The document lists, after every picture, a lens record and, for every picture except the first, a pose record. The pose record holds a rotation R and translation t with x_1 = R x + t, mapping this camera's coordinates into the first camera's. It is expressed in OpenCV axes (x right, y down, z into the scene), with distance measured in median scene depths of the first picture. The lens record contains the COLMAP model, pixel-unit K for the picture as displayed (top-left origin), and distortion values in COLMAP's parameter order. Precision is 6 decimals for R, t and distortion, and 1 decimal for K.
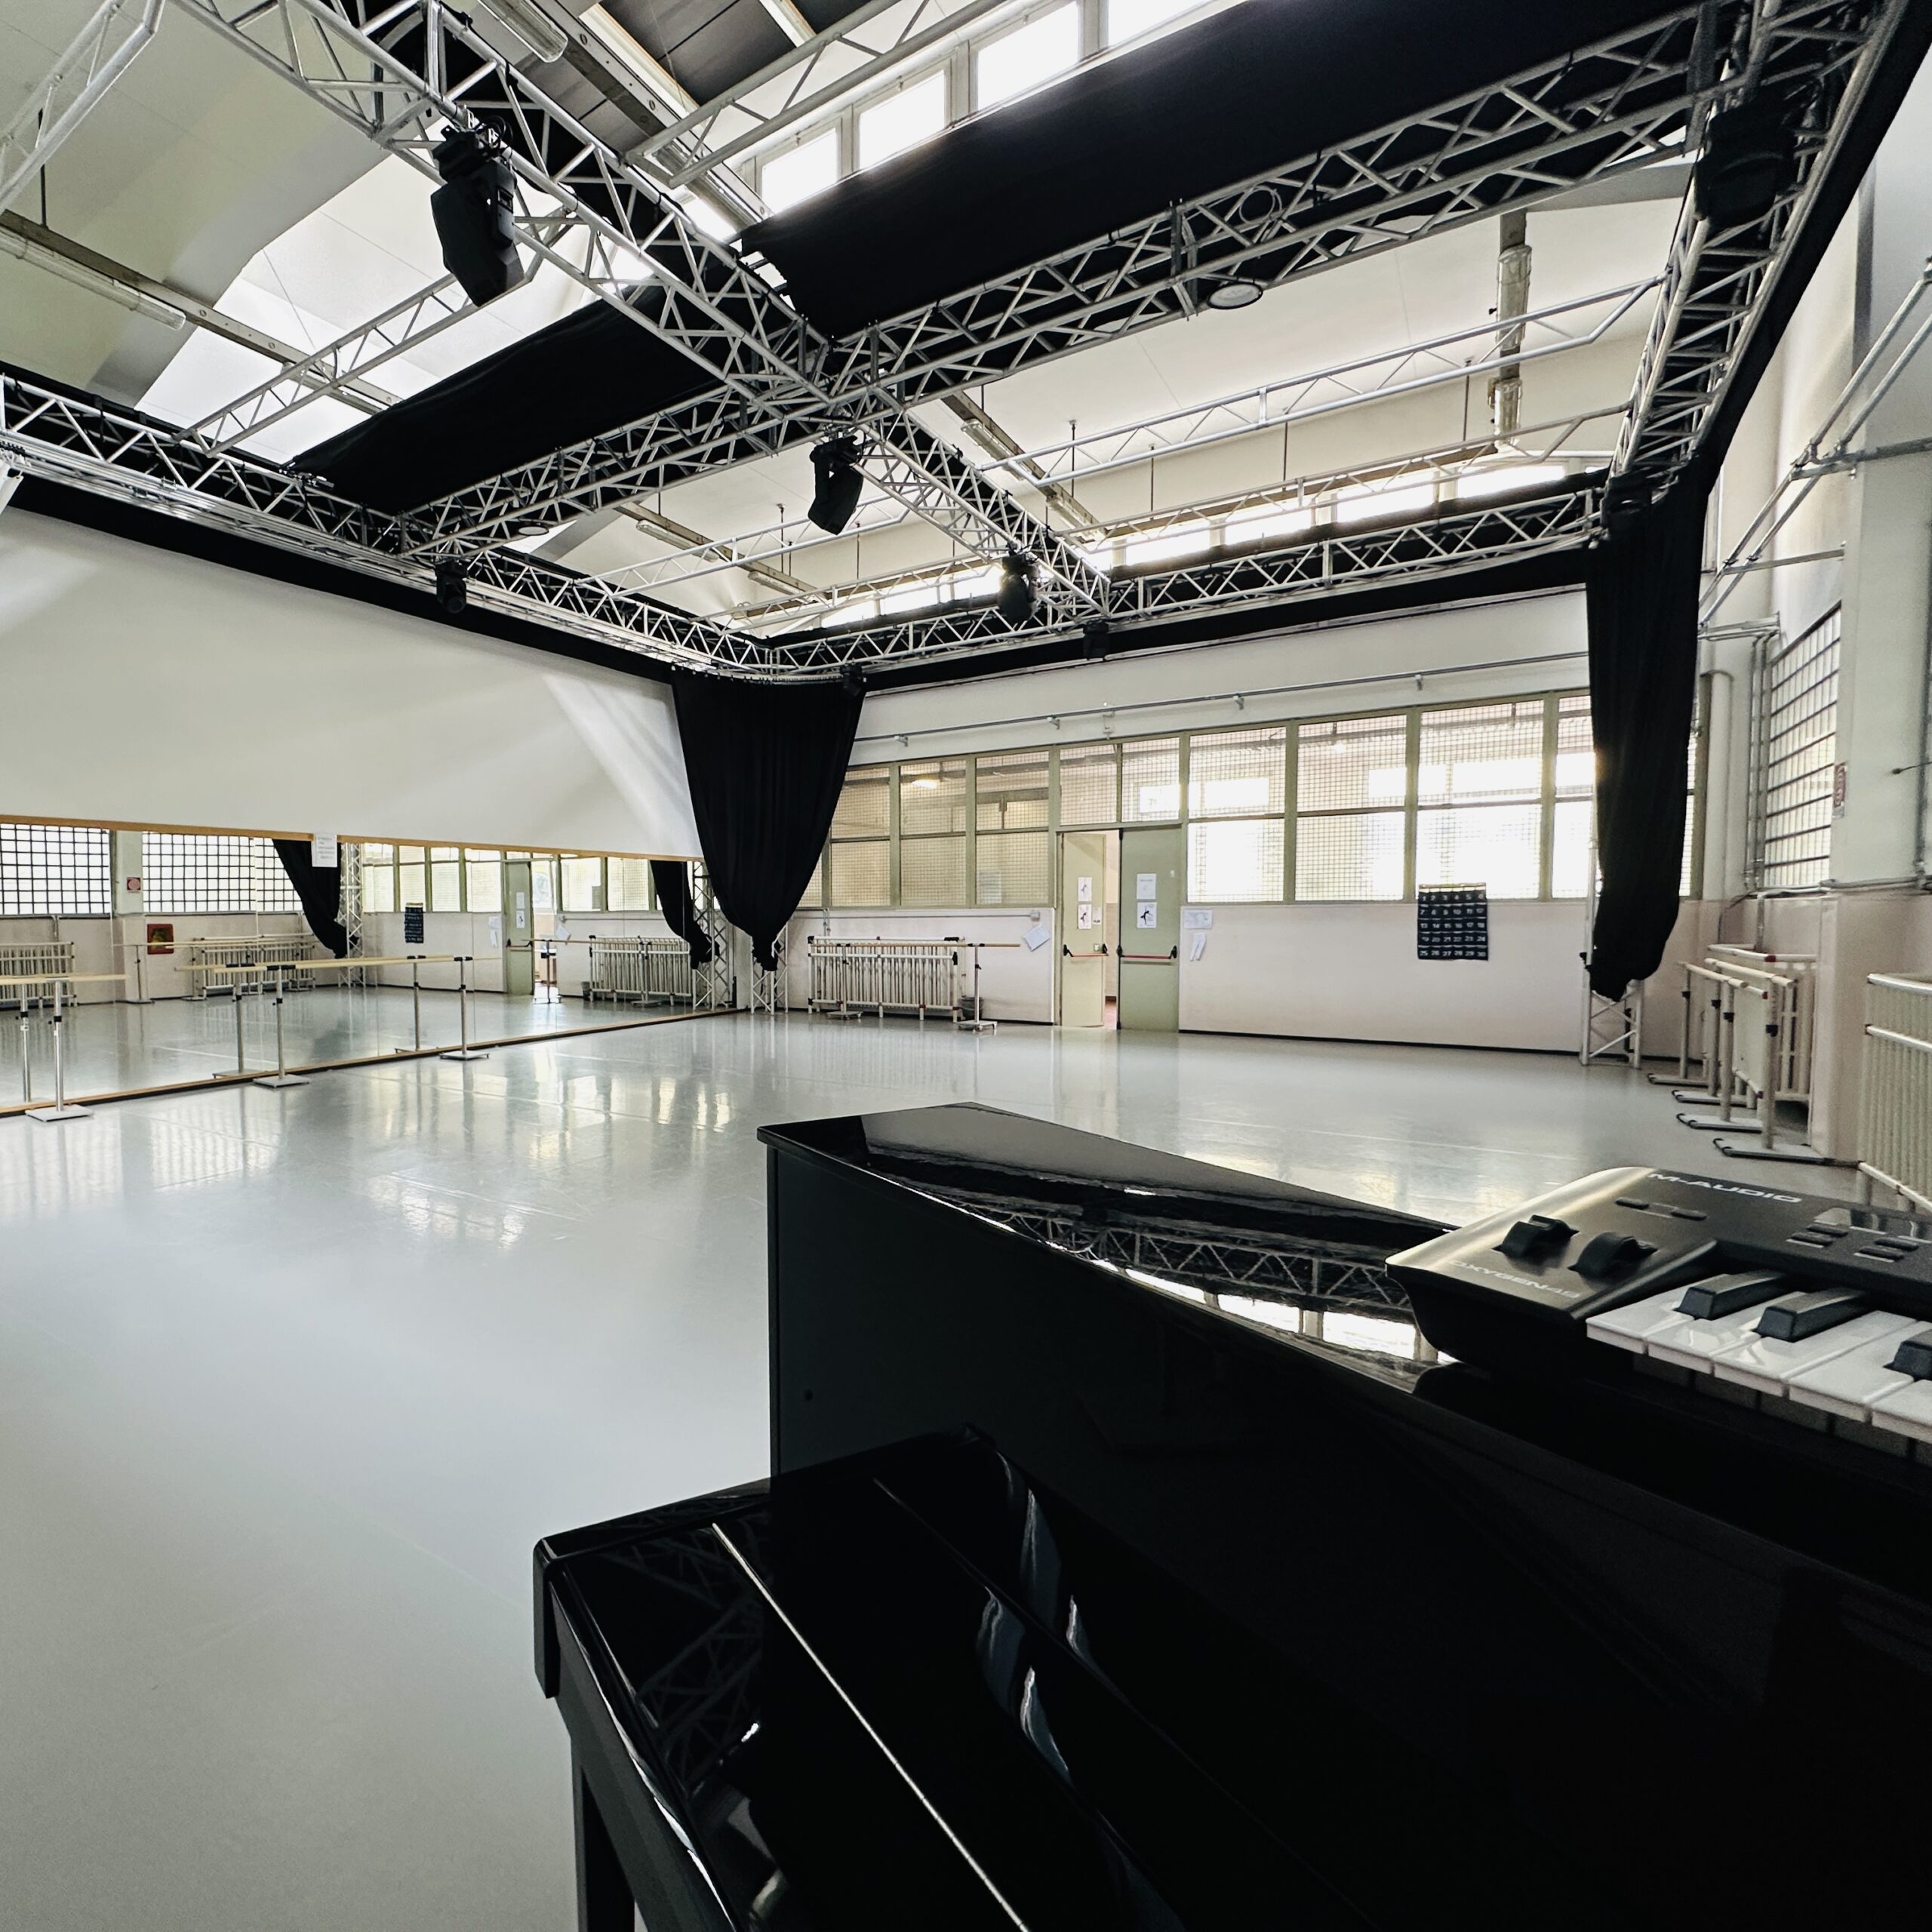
lens RADIAL K [[1049.2, 0, 960.6], [0, 1049.2, 957.1], [0, 0, 1]] dist [0.006759, 0.000737]
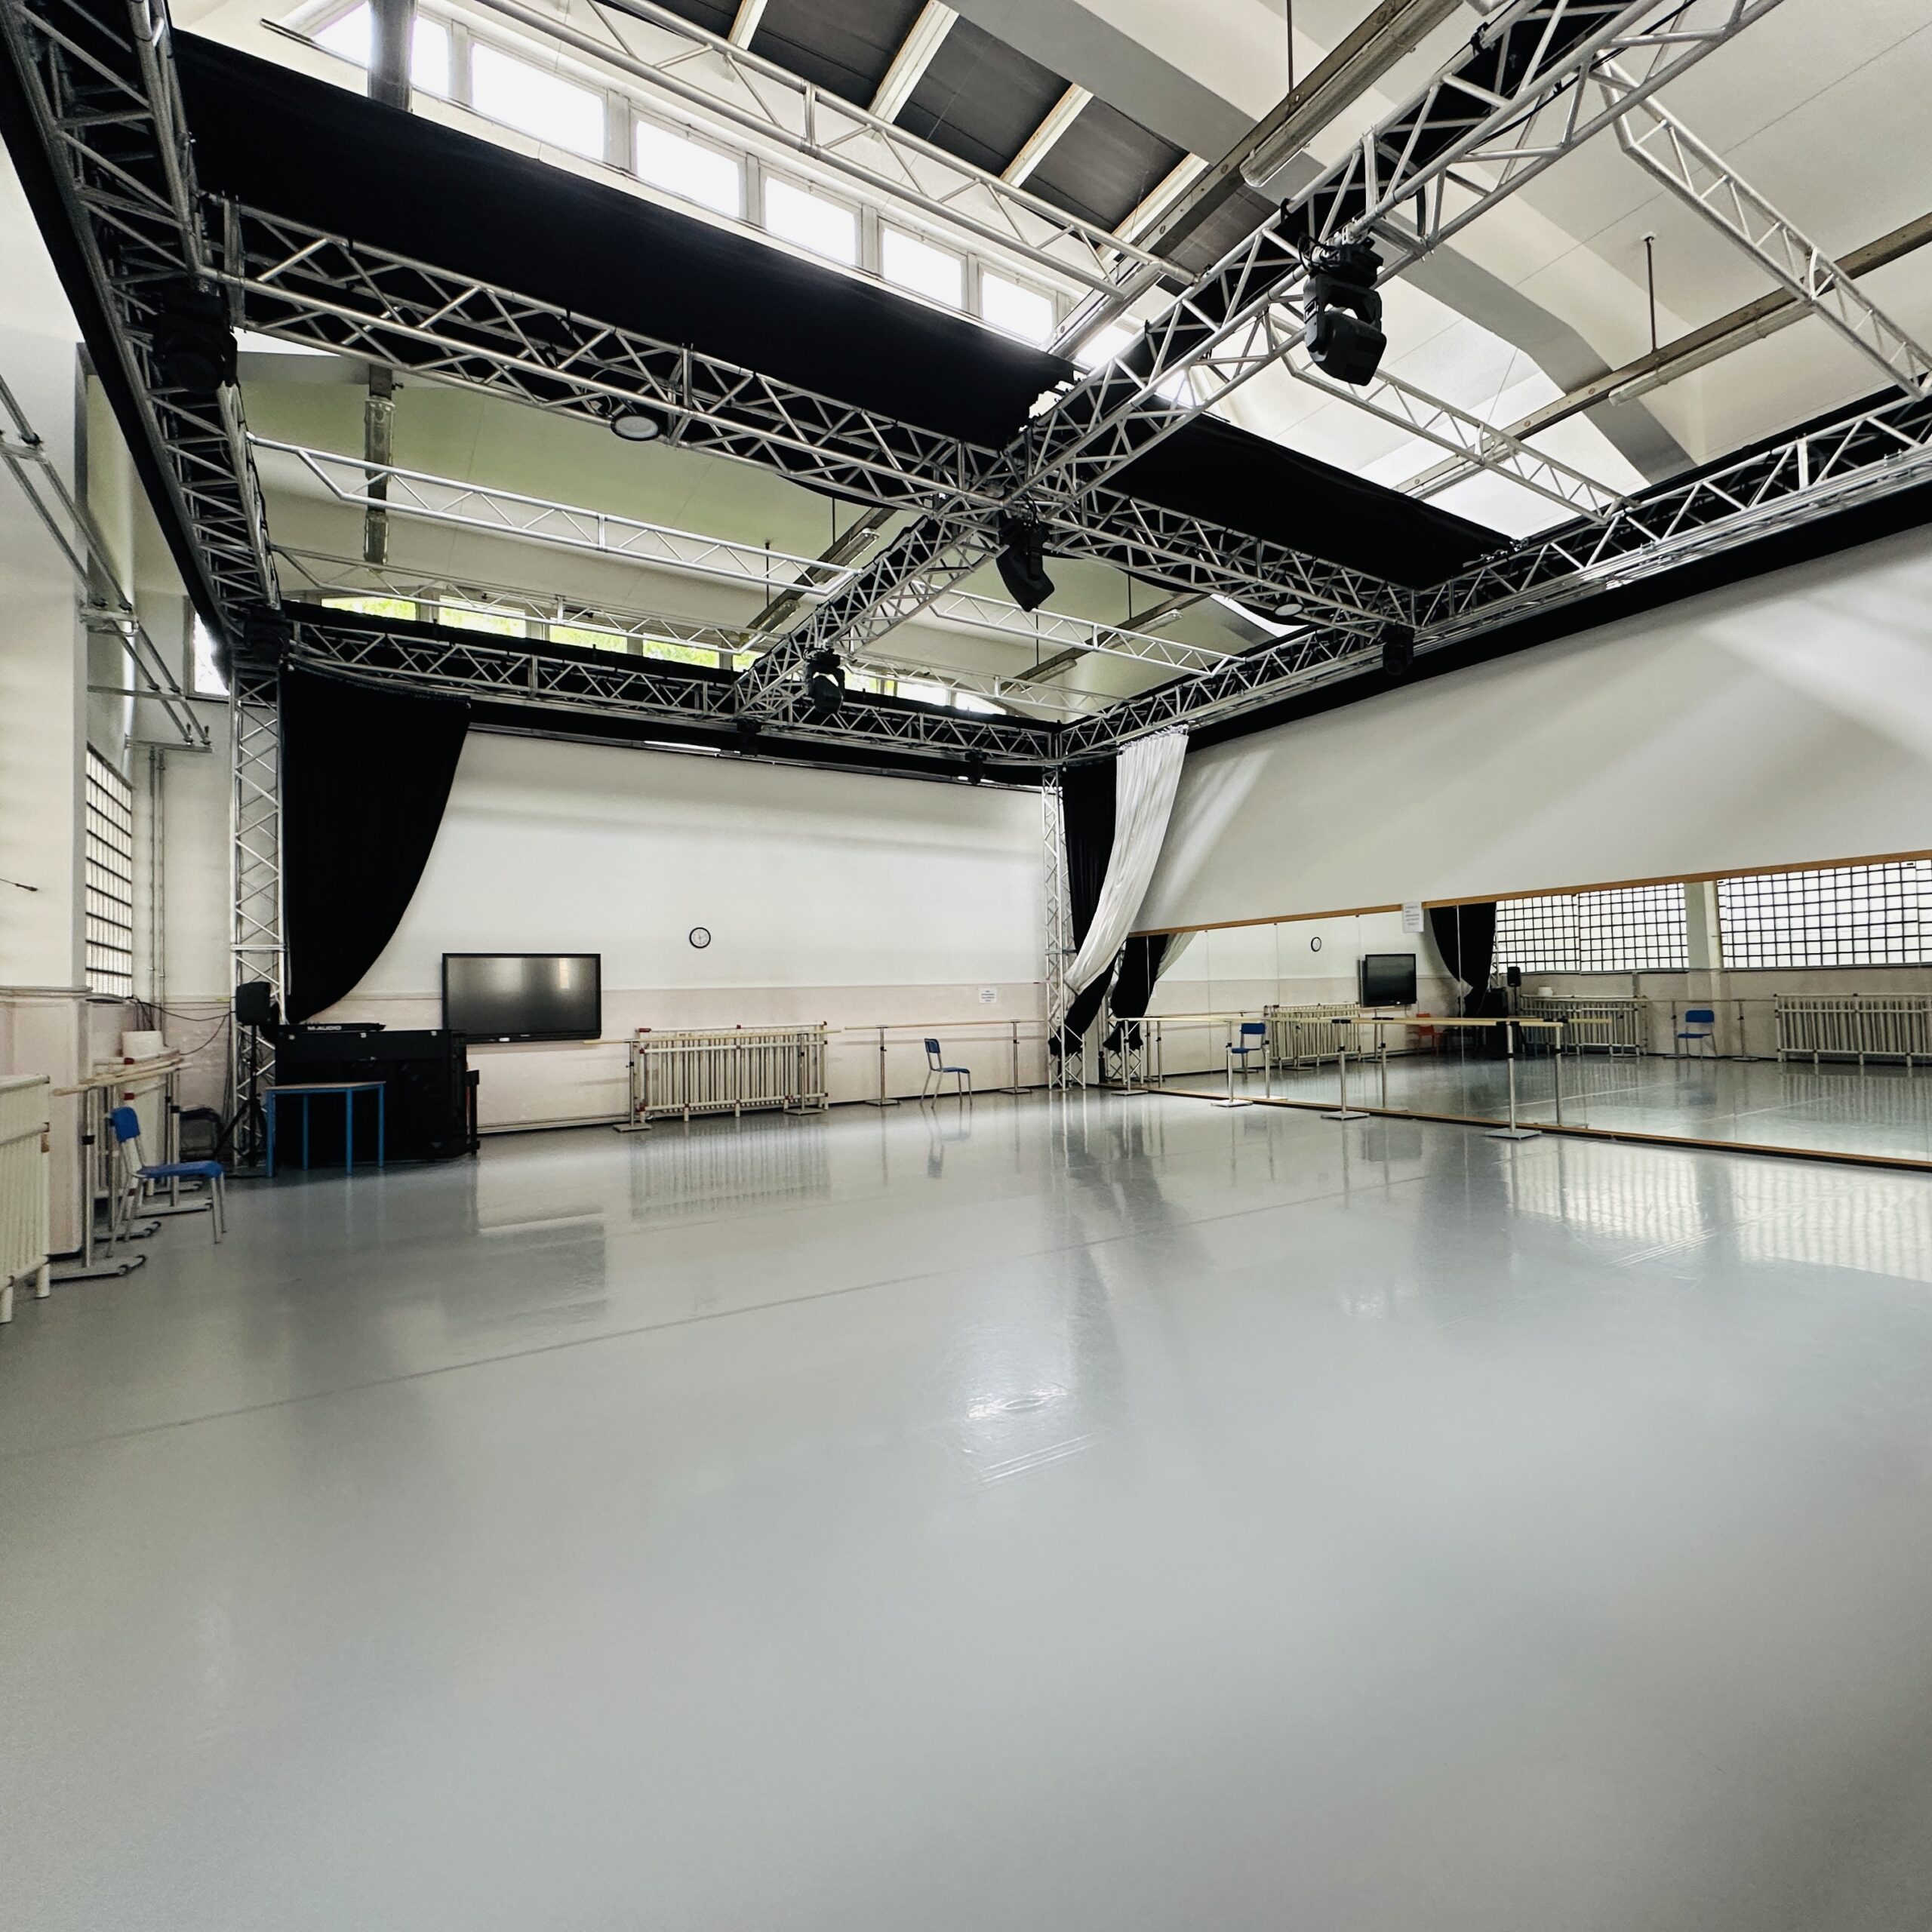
lens RADIAL K [[978.6, 0, 964.2], [0, 978.6, 982.9], [0, 0, 1]] dist [0.004596, -0.000055]
pose [[0.433951, 0.008150, 0.900899, -0.486800], [0.060644, 0.997427, -0.038234, -0.008415], [-0.898893, 0.071226, 0.432341, 0.303545]]
